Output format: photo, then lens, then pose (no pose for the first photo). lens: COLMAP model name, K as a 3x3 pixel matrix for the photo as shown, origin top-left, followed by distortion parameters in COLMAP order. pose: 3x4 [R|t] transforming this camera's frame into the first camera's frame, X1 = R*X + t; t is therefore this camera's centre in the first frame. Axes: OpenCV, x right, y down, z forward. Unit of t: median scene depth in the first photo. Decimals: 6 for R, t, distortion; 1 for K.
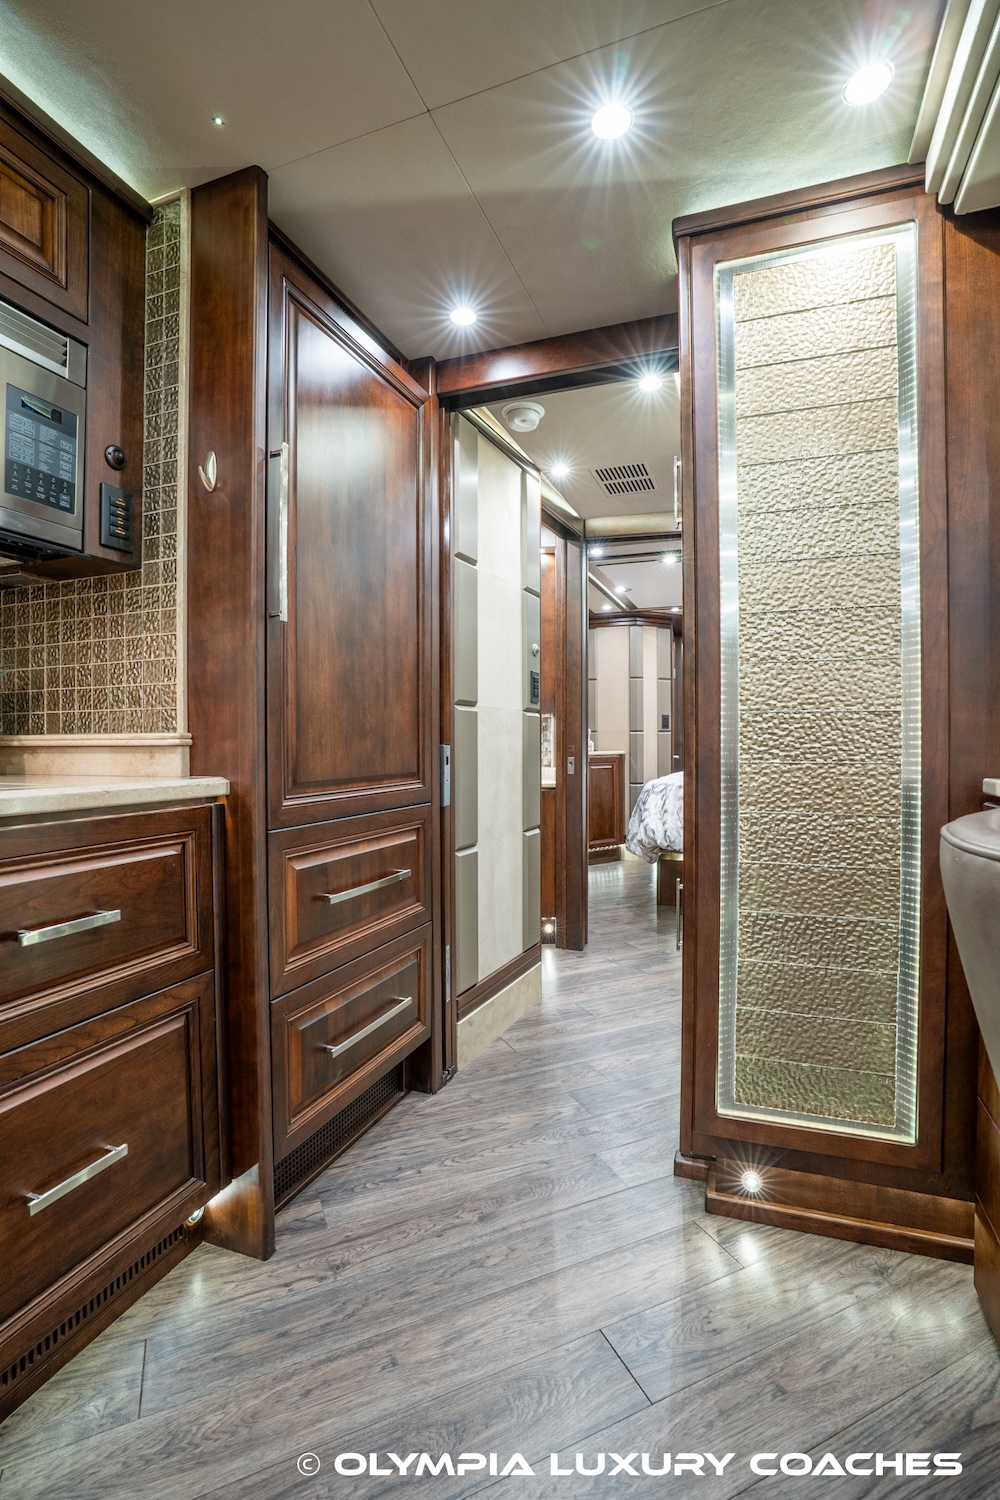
lens RADIAL K [[699.1, 0, 510.8], [0, 699.1, 750.0], [0, 0, 1]] dist [-0.068948, 0.025851]
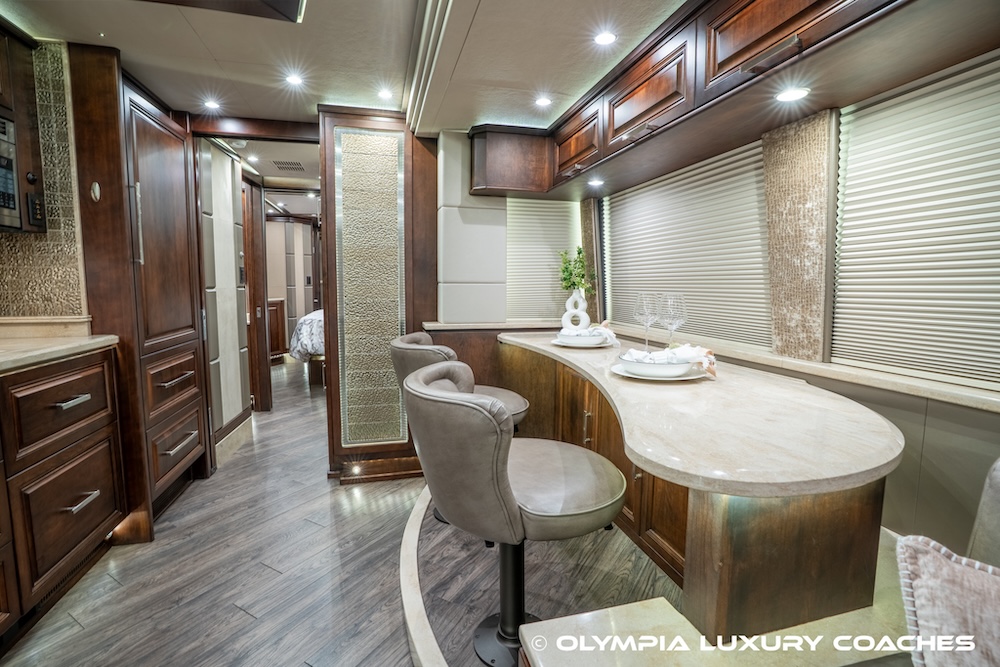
lens RADIAL K [[466.1, 0, 500.4], [0, 466.1, 328.6], [0, 0, 1]] dist [-0.068948, 0.025851]
pose [[0.815209, -0.049743, 0.577026, -0.212535], [-0.002105, 0.996044, 0.088839, -0.100099], [-0.579162, -0.073637, 0.811880, -0.793483]]
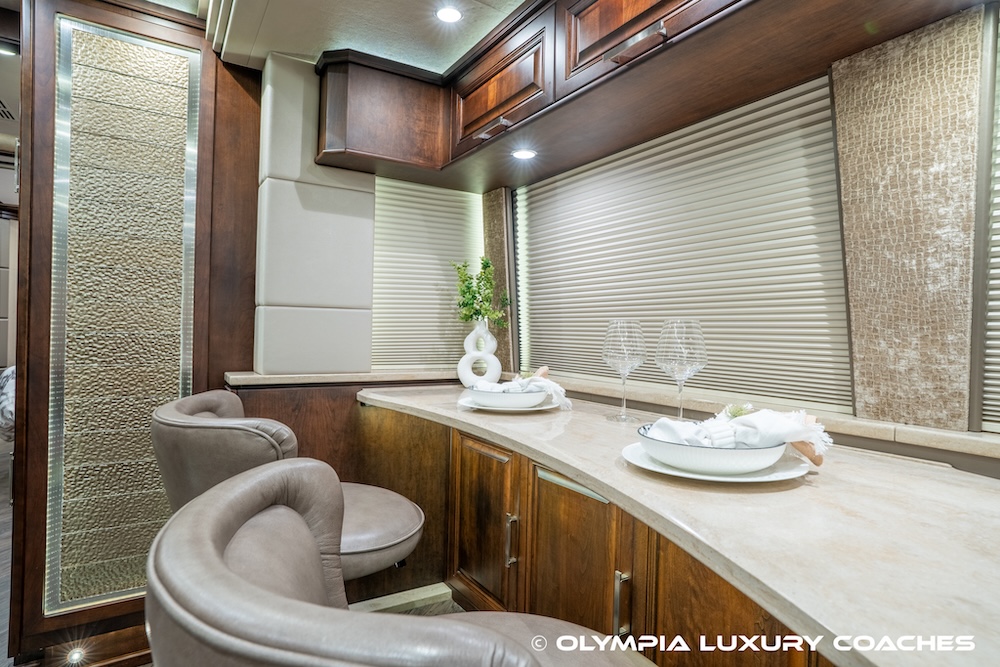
lens RADIAL K [[538.4, 0, 495.7], [0, 538.4, 328.9], [0, 0, 1]] dist [-0.034096, 0.019675]
pose [[0.607715, 0.016641, 0.793981, -0.010120], [-0.015445, 0.999839, -0.009134, -0.060973], [-0.794005, -0.006712, 0.607875, -0.382059]]
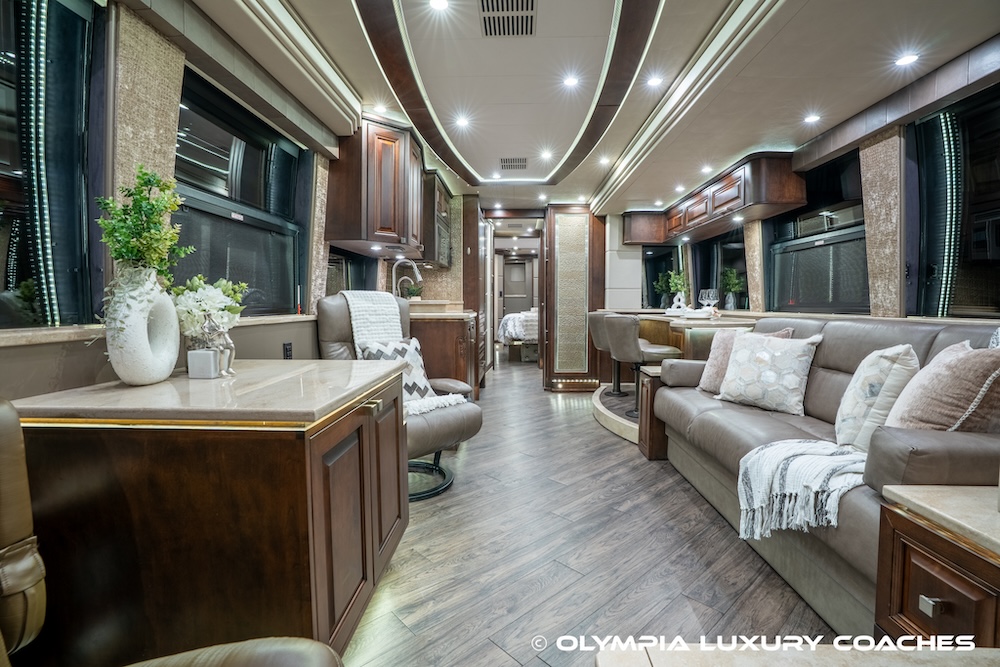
lens RADIAL K [[466.1, 0, 501.2], [0, 466.1, 327.4], [0, 0, 1]] dist [-0.068948, 0.025851]
pose [[0.948363, -0.013870, 0.316883, -1.203795], [-0.000283, 0.999006, 0.044574, 0.014922], [-0.317186, -0.042362, 0.947417, -2.235716]]
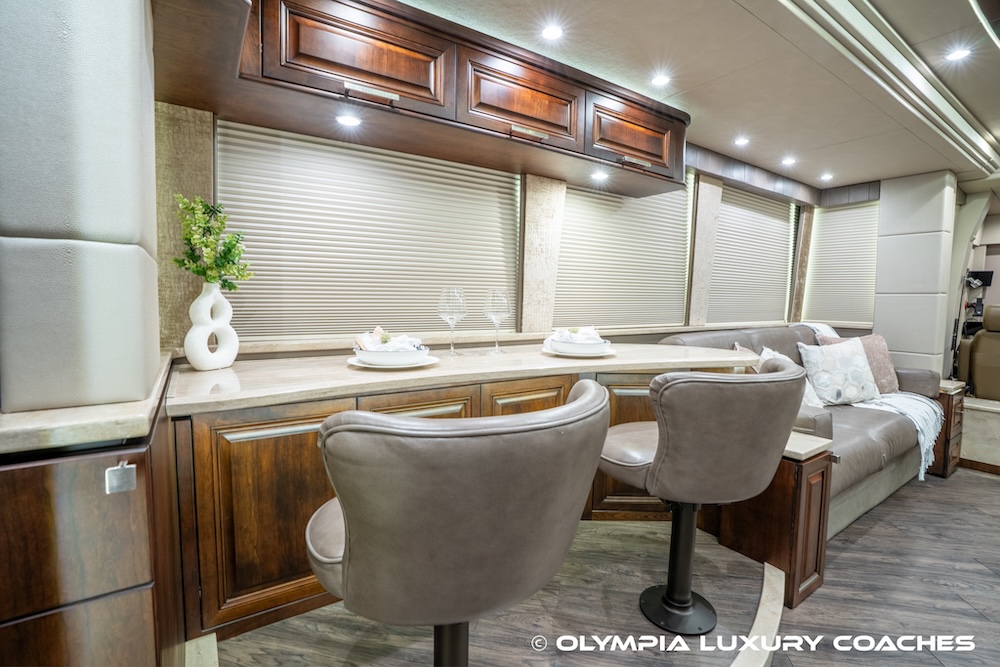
lens RADIAL K [[466.1, 0, 500.7], [0, 466.1, 330.8], [0, 0, 1]] dist [-0.068948, 0.025851]
pose [[-0.815365, -0.043690, 0.577296, 0.070025], [-0.004985, 0.997641, 0.068461, -0.061612], [-0.578925, 0.052943, -0.813660, 0.850207]]
